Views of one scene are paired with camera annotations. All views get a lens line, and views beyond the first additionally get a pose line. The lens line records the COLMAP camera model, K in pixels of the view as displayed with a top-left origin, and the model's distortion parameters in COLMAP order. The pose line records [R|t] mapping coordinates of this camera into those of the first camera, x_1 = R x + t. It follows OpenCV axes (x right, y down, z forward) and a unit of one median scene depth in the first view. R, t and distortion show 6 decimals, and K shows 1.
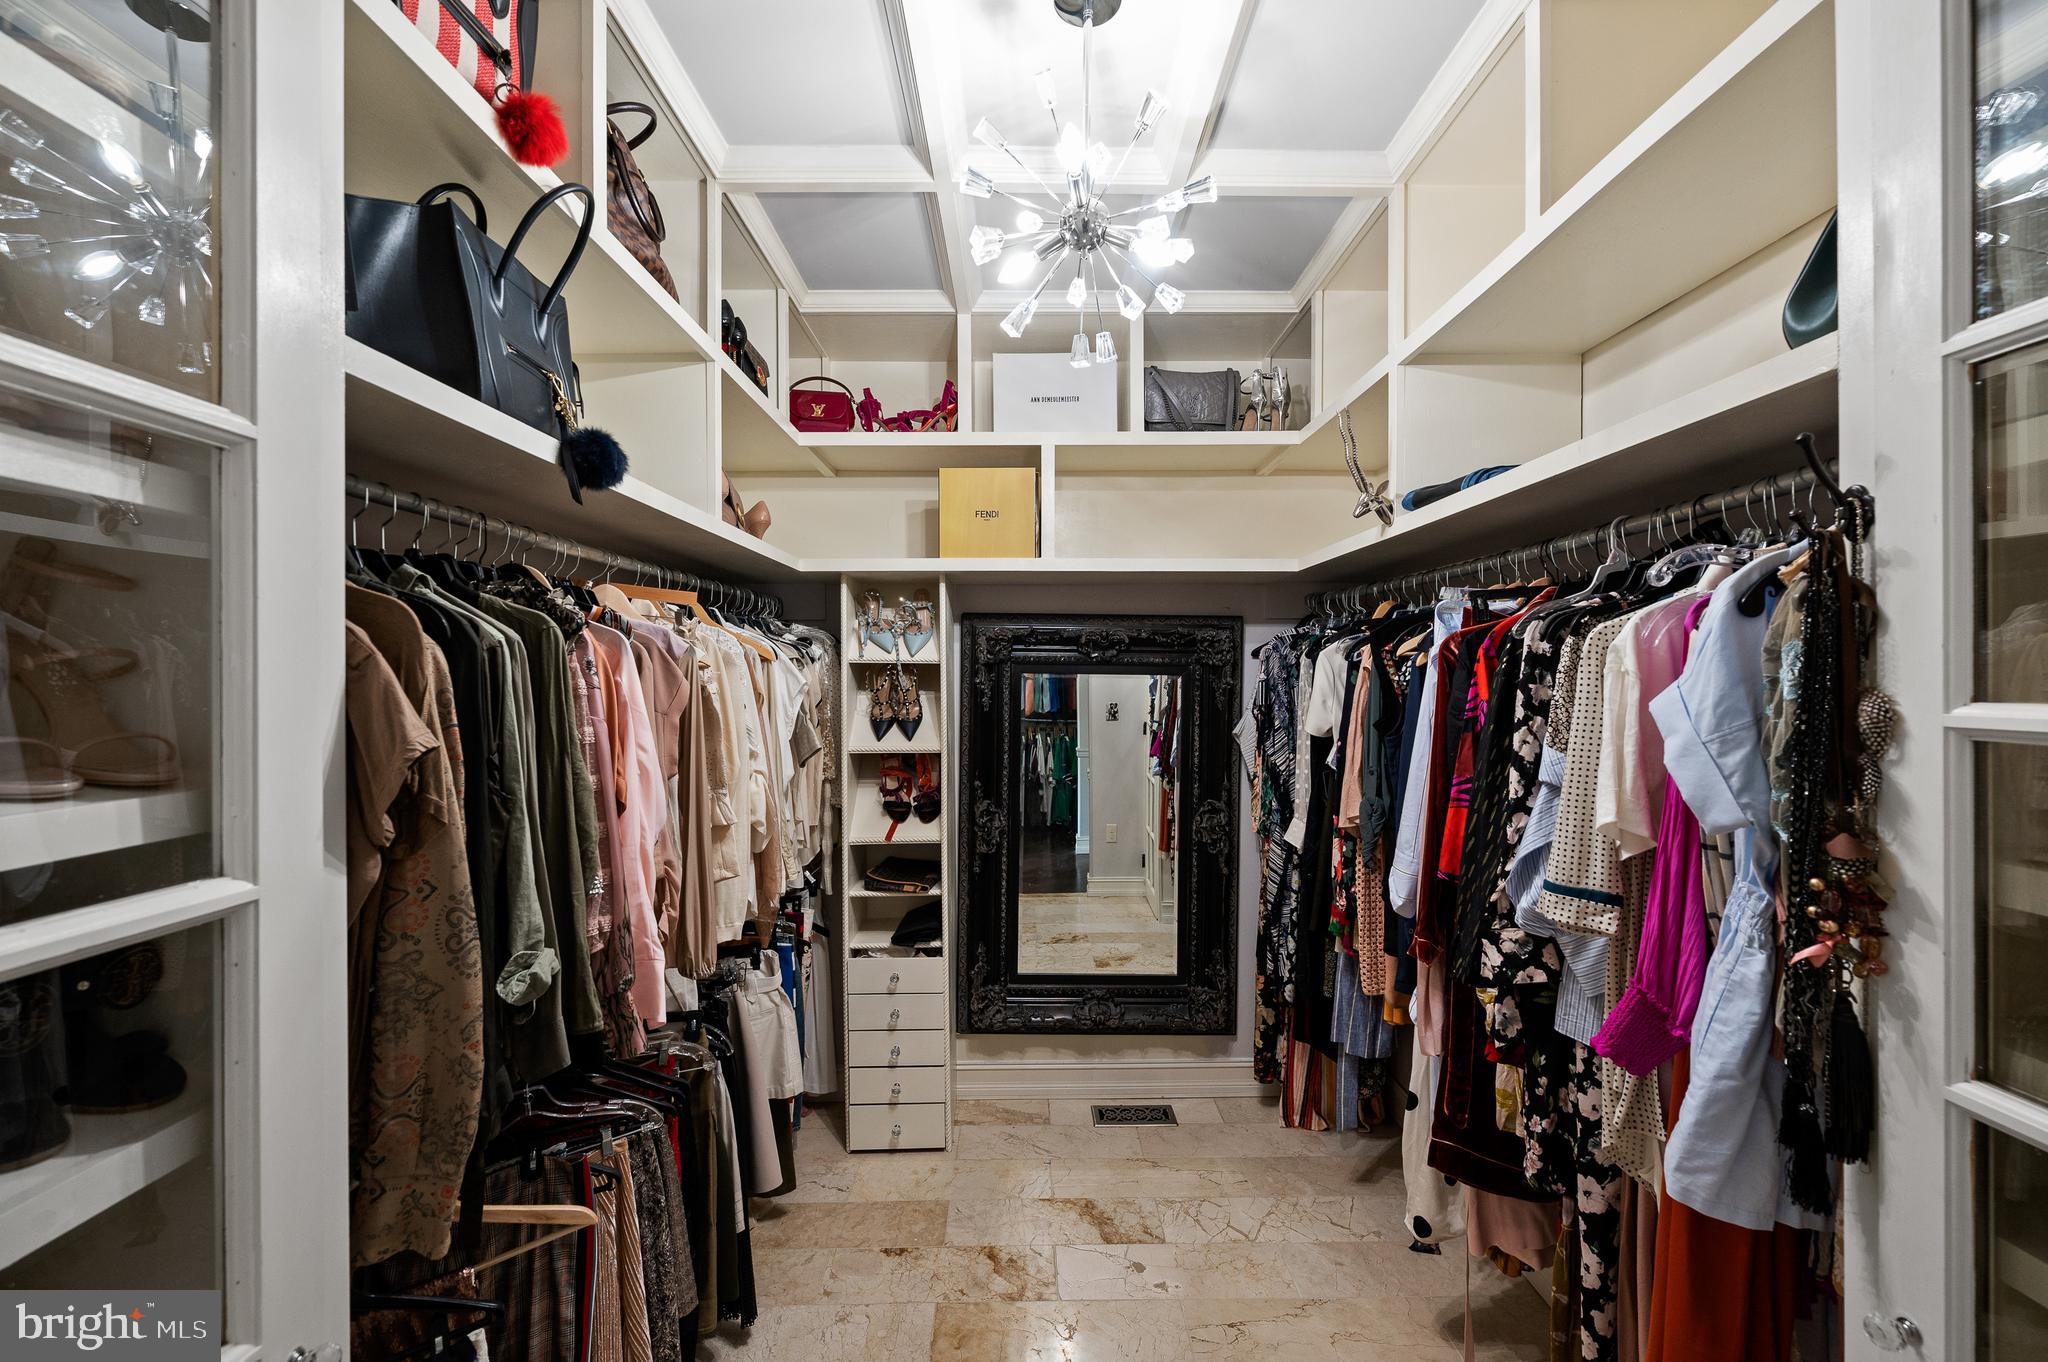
lens RADIAL K [[832.4, 0, 1054.9], [0, 832.4, 683.0], [0, 0, 1]] dist [-0.000535, 0.000508]
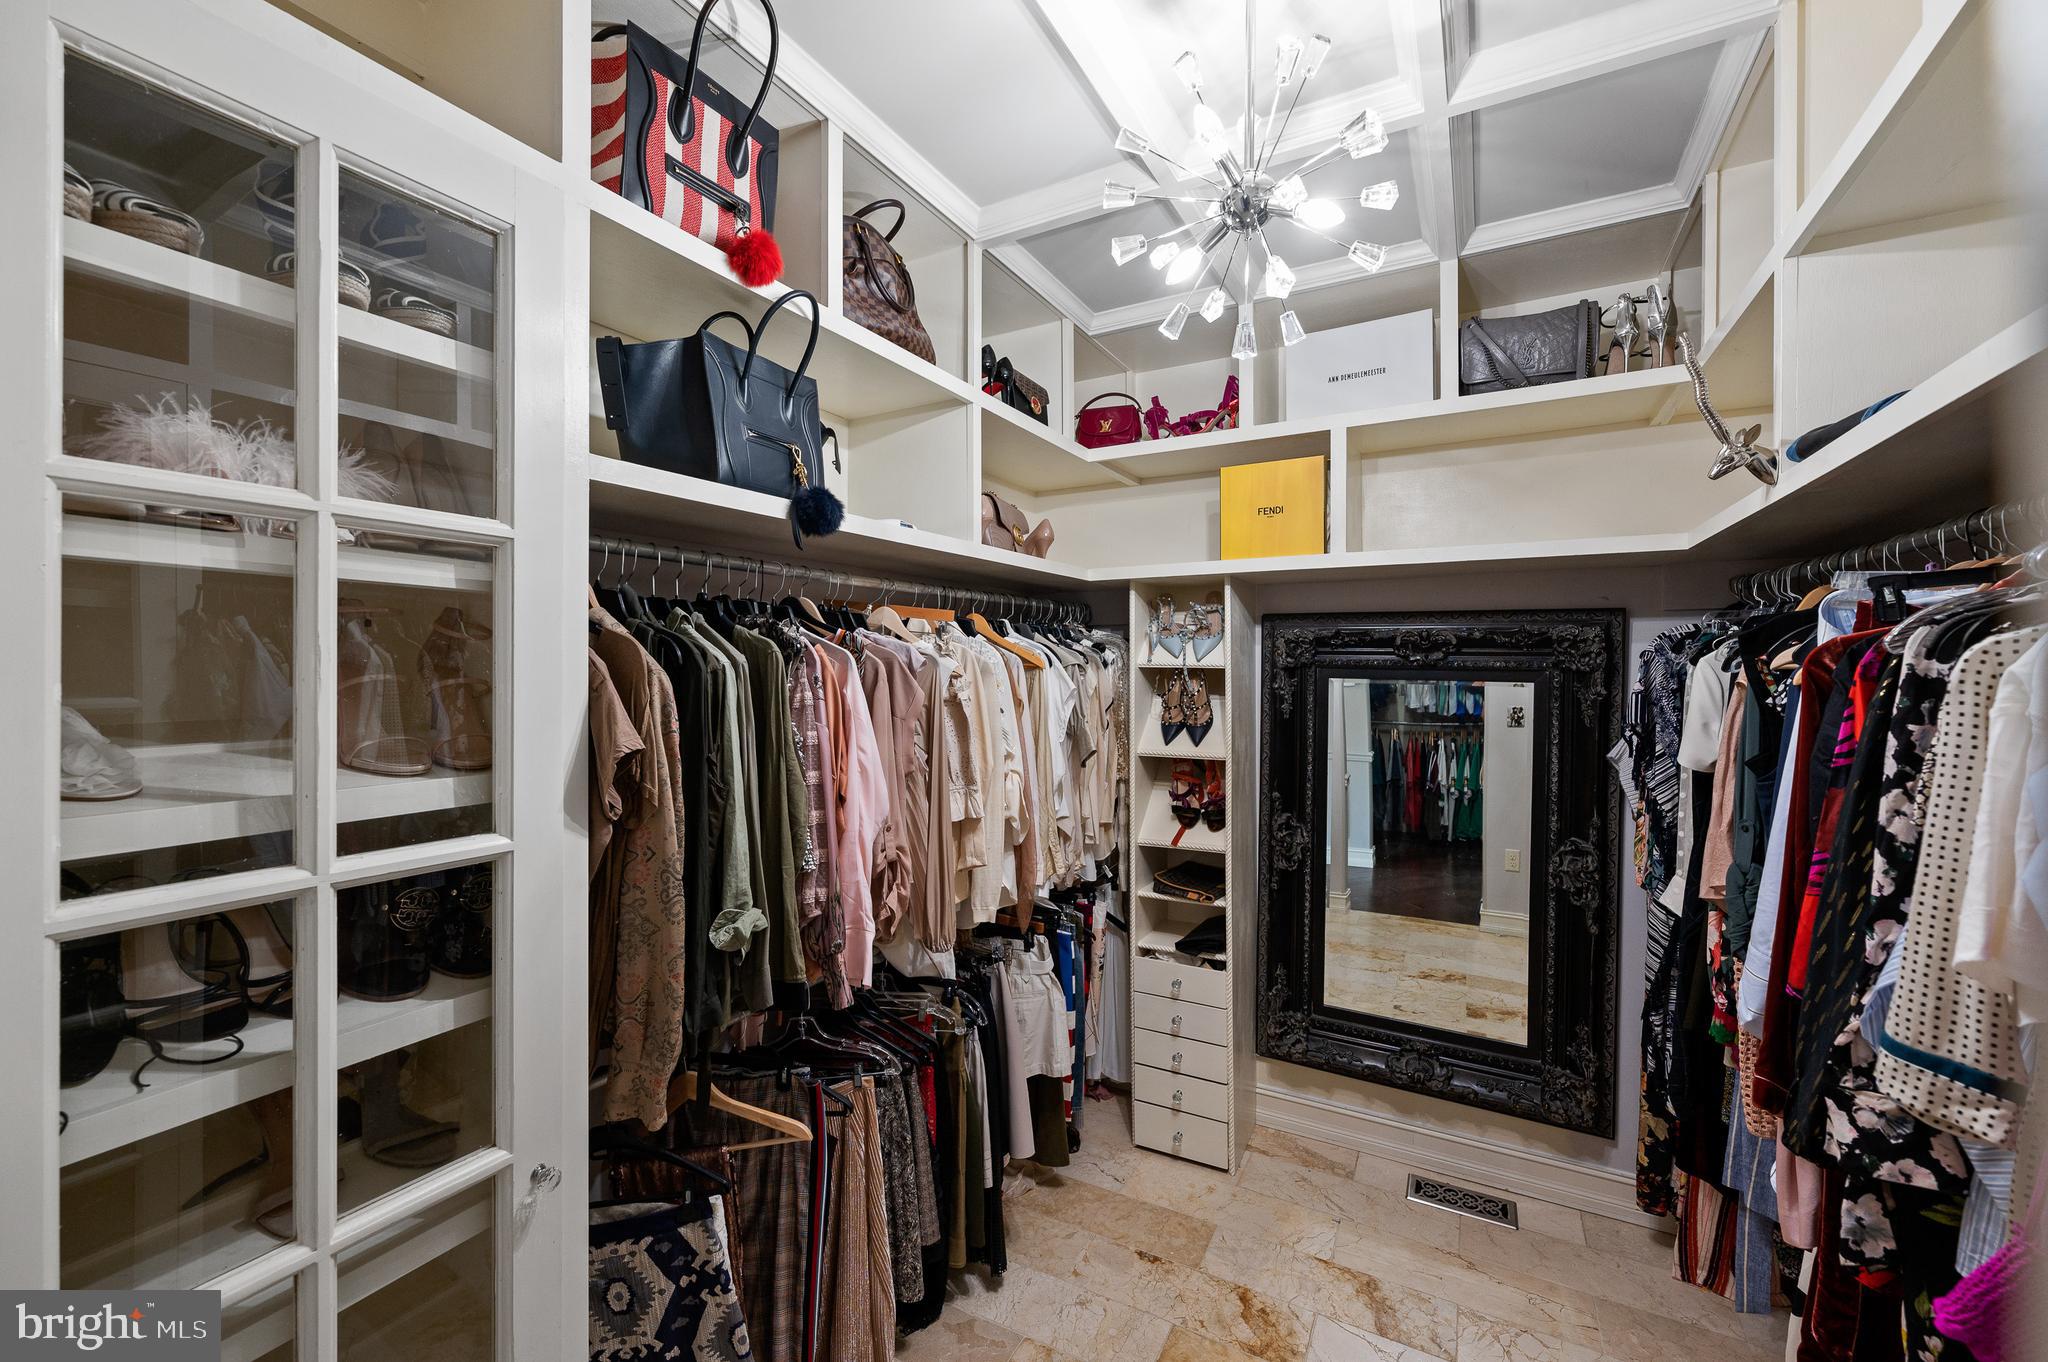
lens RADIAL K [[832.4, 0, 1030.6], [0, 832.4, 672.7], [0, 0, 1]] dist [-0.000535, 0.000508]
pose [[0.866969, 0.007137, -0.498311, 0.203286], [-0.008503, 0.999964, -0.000473, -0.022137], [0.498290, 0.004647, 0.866998, 0.064092]]
